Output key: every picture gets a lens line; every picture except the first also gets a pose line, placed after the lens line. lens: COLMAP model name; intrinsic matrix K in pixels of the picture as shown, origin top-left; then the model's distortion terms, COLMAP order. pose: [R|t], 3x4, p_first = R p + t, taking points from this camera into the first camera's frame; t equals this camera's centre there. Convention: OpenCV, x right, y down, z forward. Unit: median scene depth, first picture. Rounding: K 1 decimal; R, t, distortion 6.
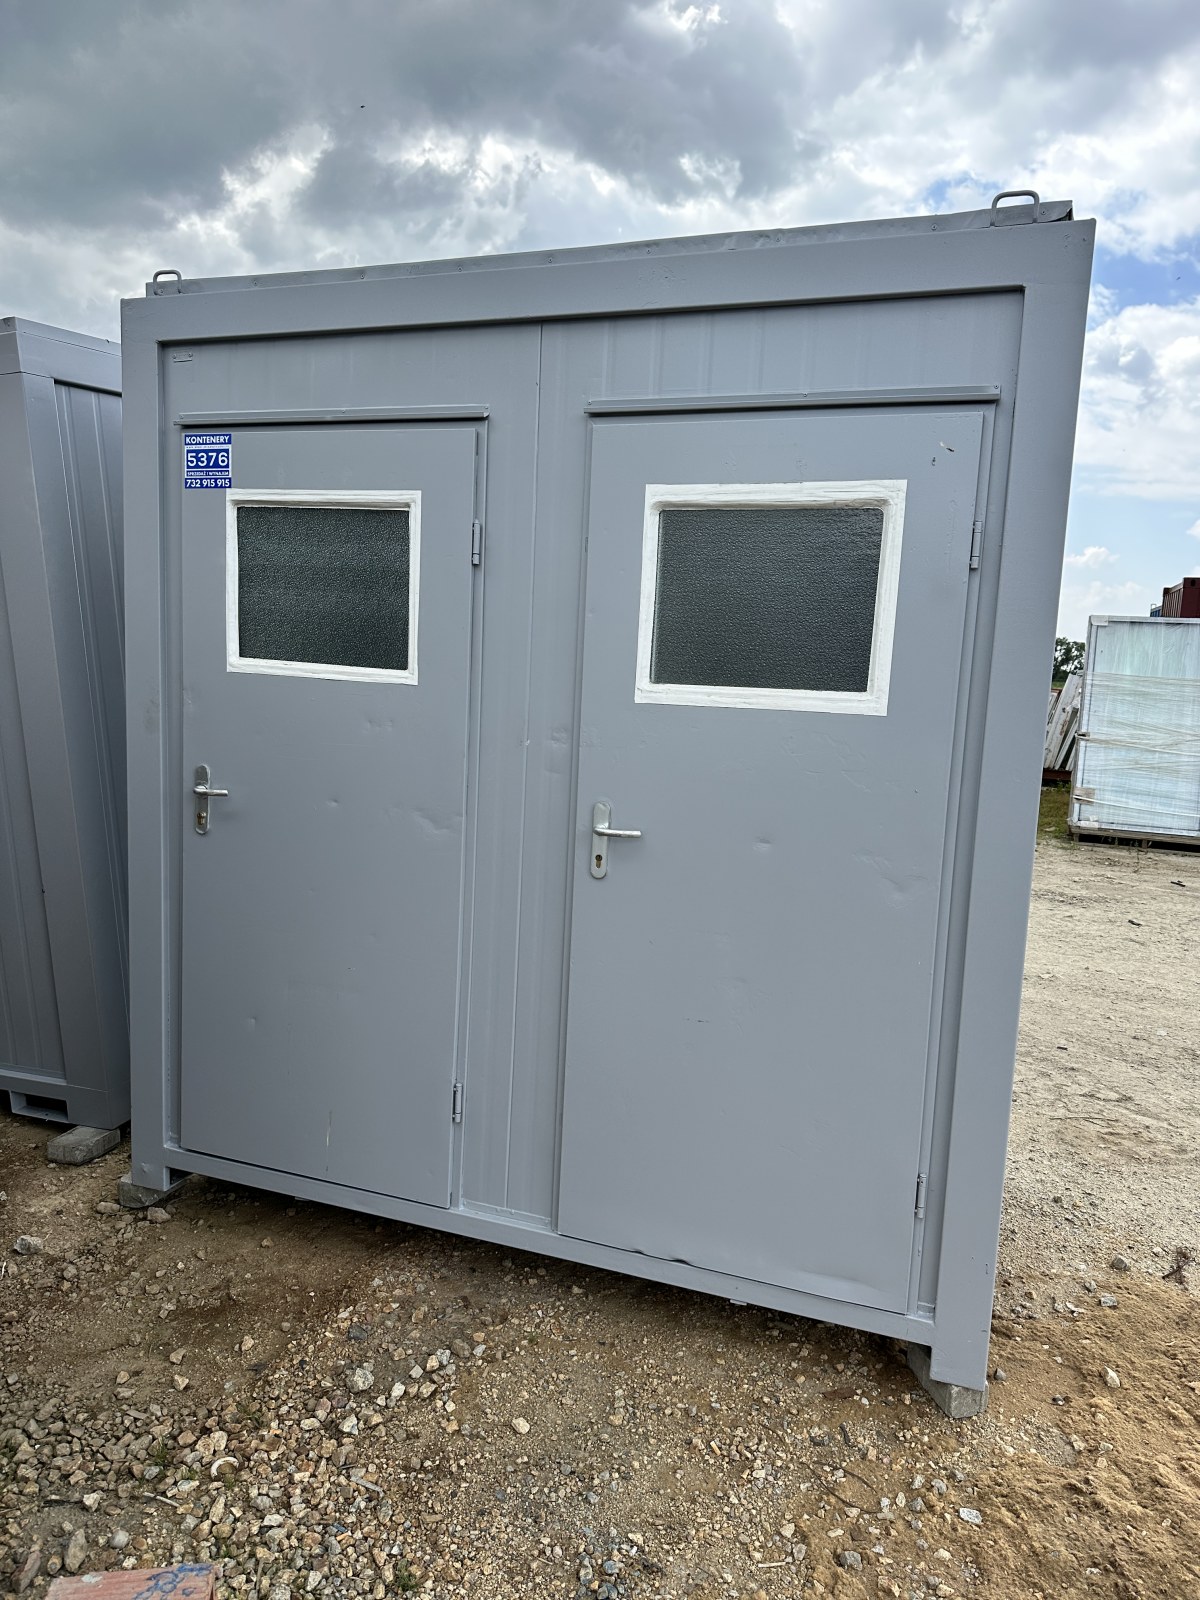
lens RADIAL K [[1126.3, 0, 595.7], [0, 1126.3, 796.9], [0, 0, 1]] dist [0.023851, -0.027285]
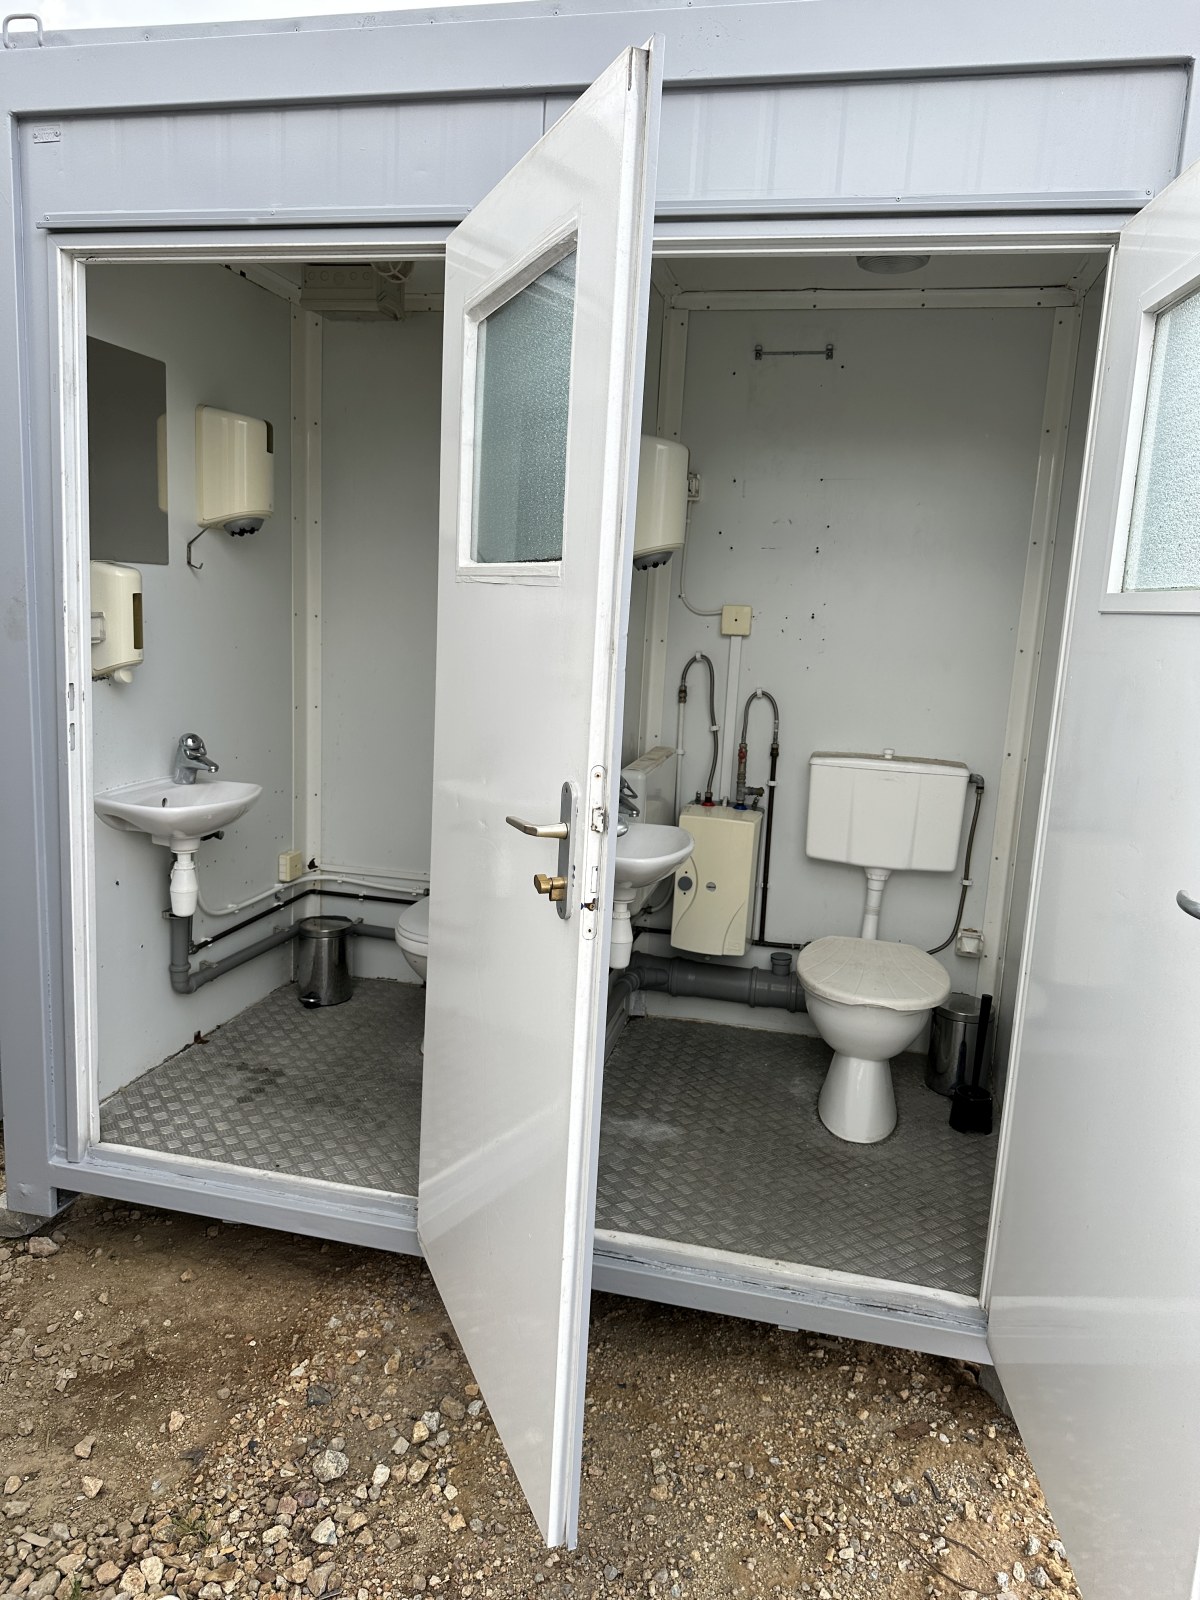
lens RADIAL K [[1126.3, 0, 599.2], [0, 1126.3, 787.0], [0, 0, 1]] dist [0.023851, -0.027285]
pose [[0.993038, -0.011355, 0.117245, -0.106349], [0.005395, 0.998683, 0.051029, 0.006906], [-0.117670, -0.050041, 0.991791, 0.216135]]
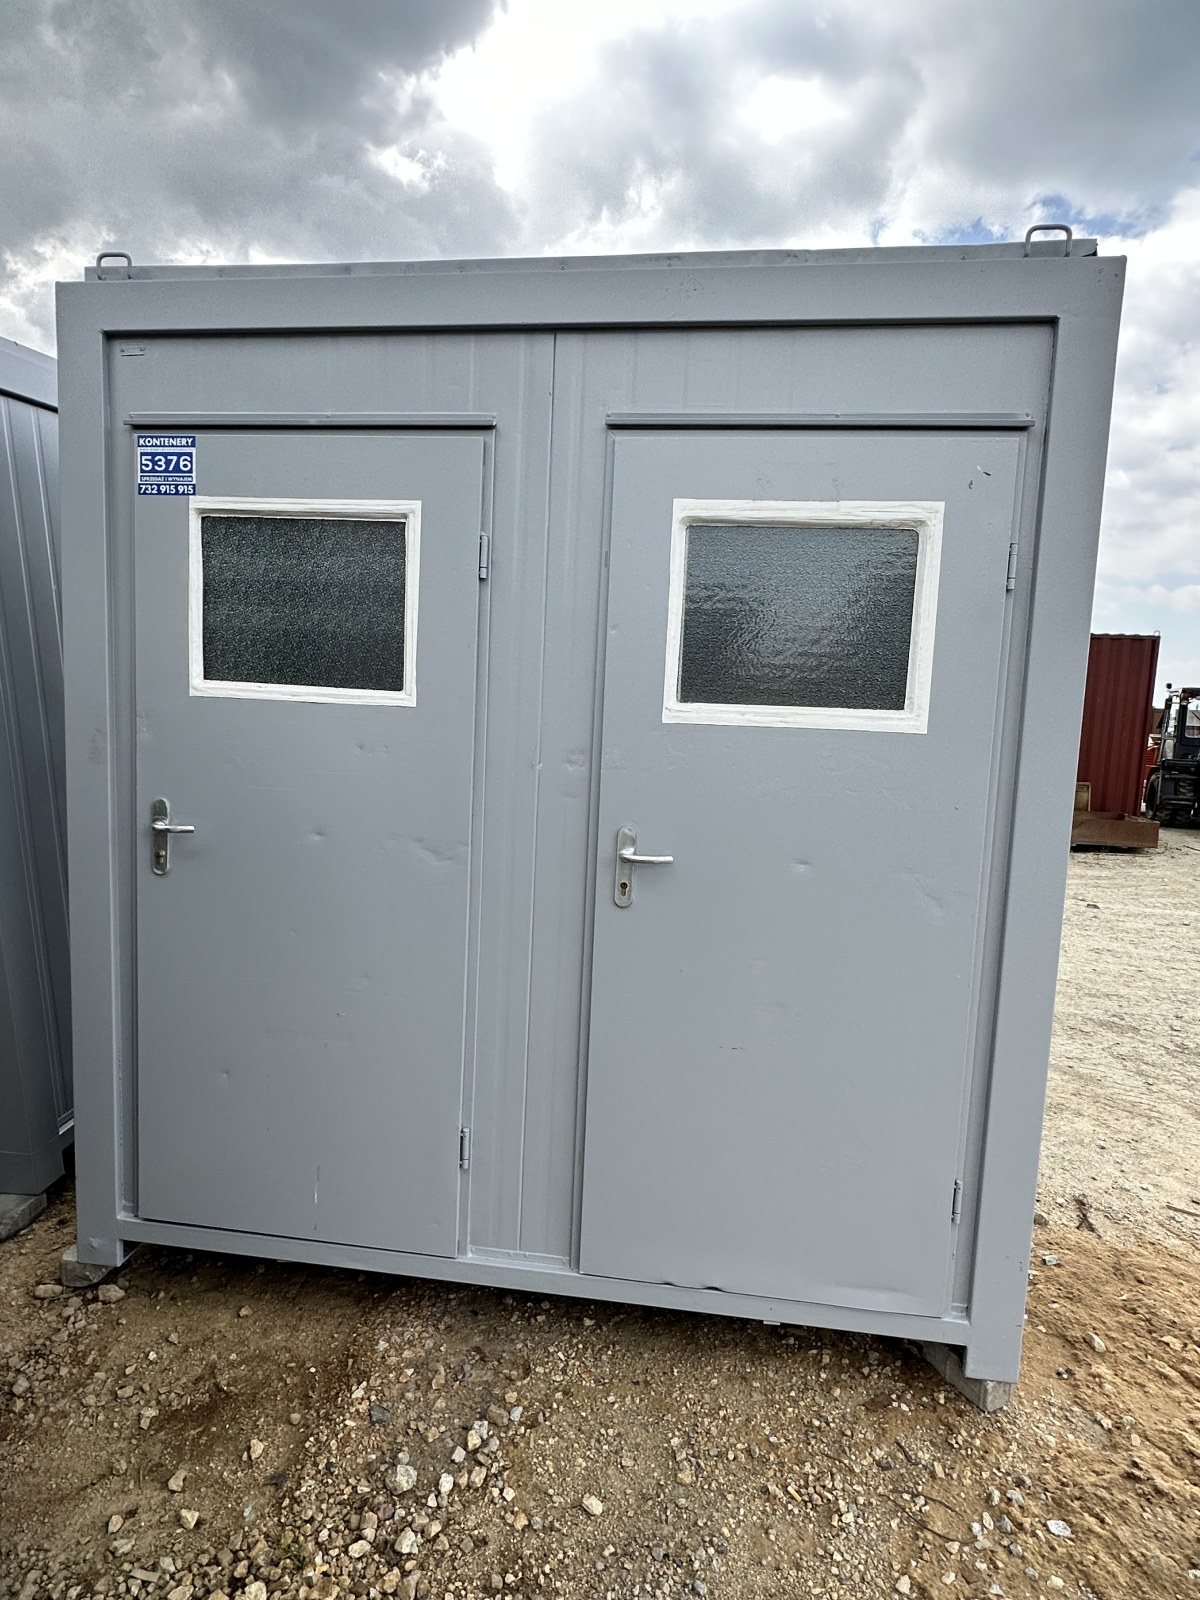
lens RADIAL K [[919.1, 0, 576.7], [0, 919.1, 793.7], [0, 0, 1]] dist [-0.007371, 0.003952]
pose [[0.977697, -0.026058, 0.208400, -0.202804], [0.029011, 0.999517, -0.011126, -0.016574], [-0.208009, 0.016923, 0.977980, 0.239970]]
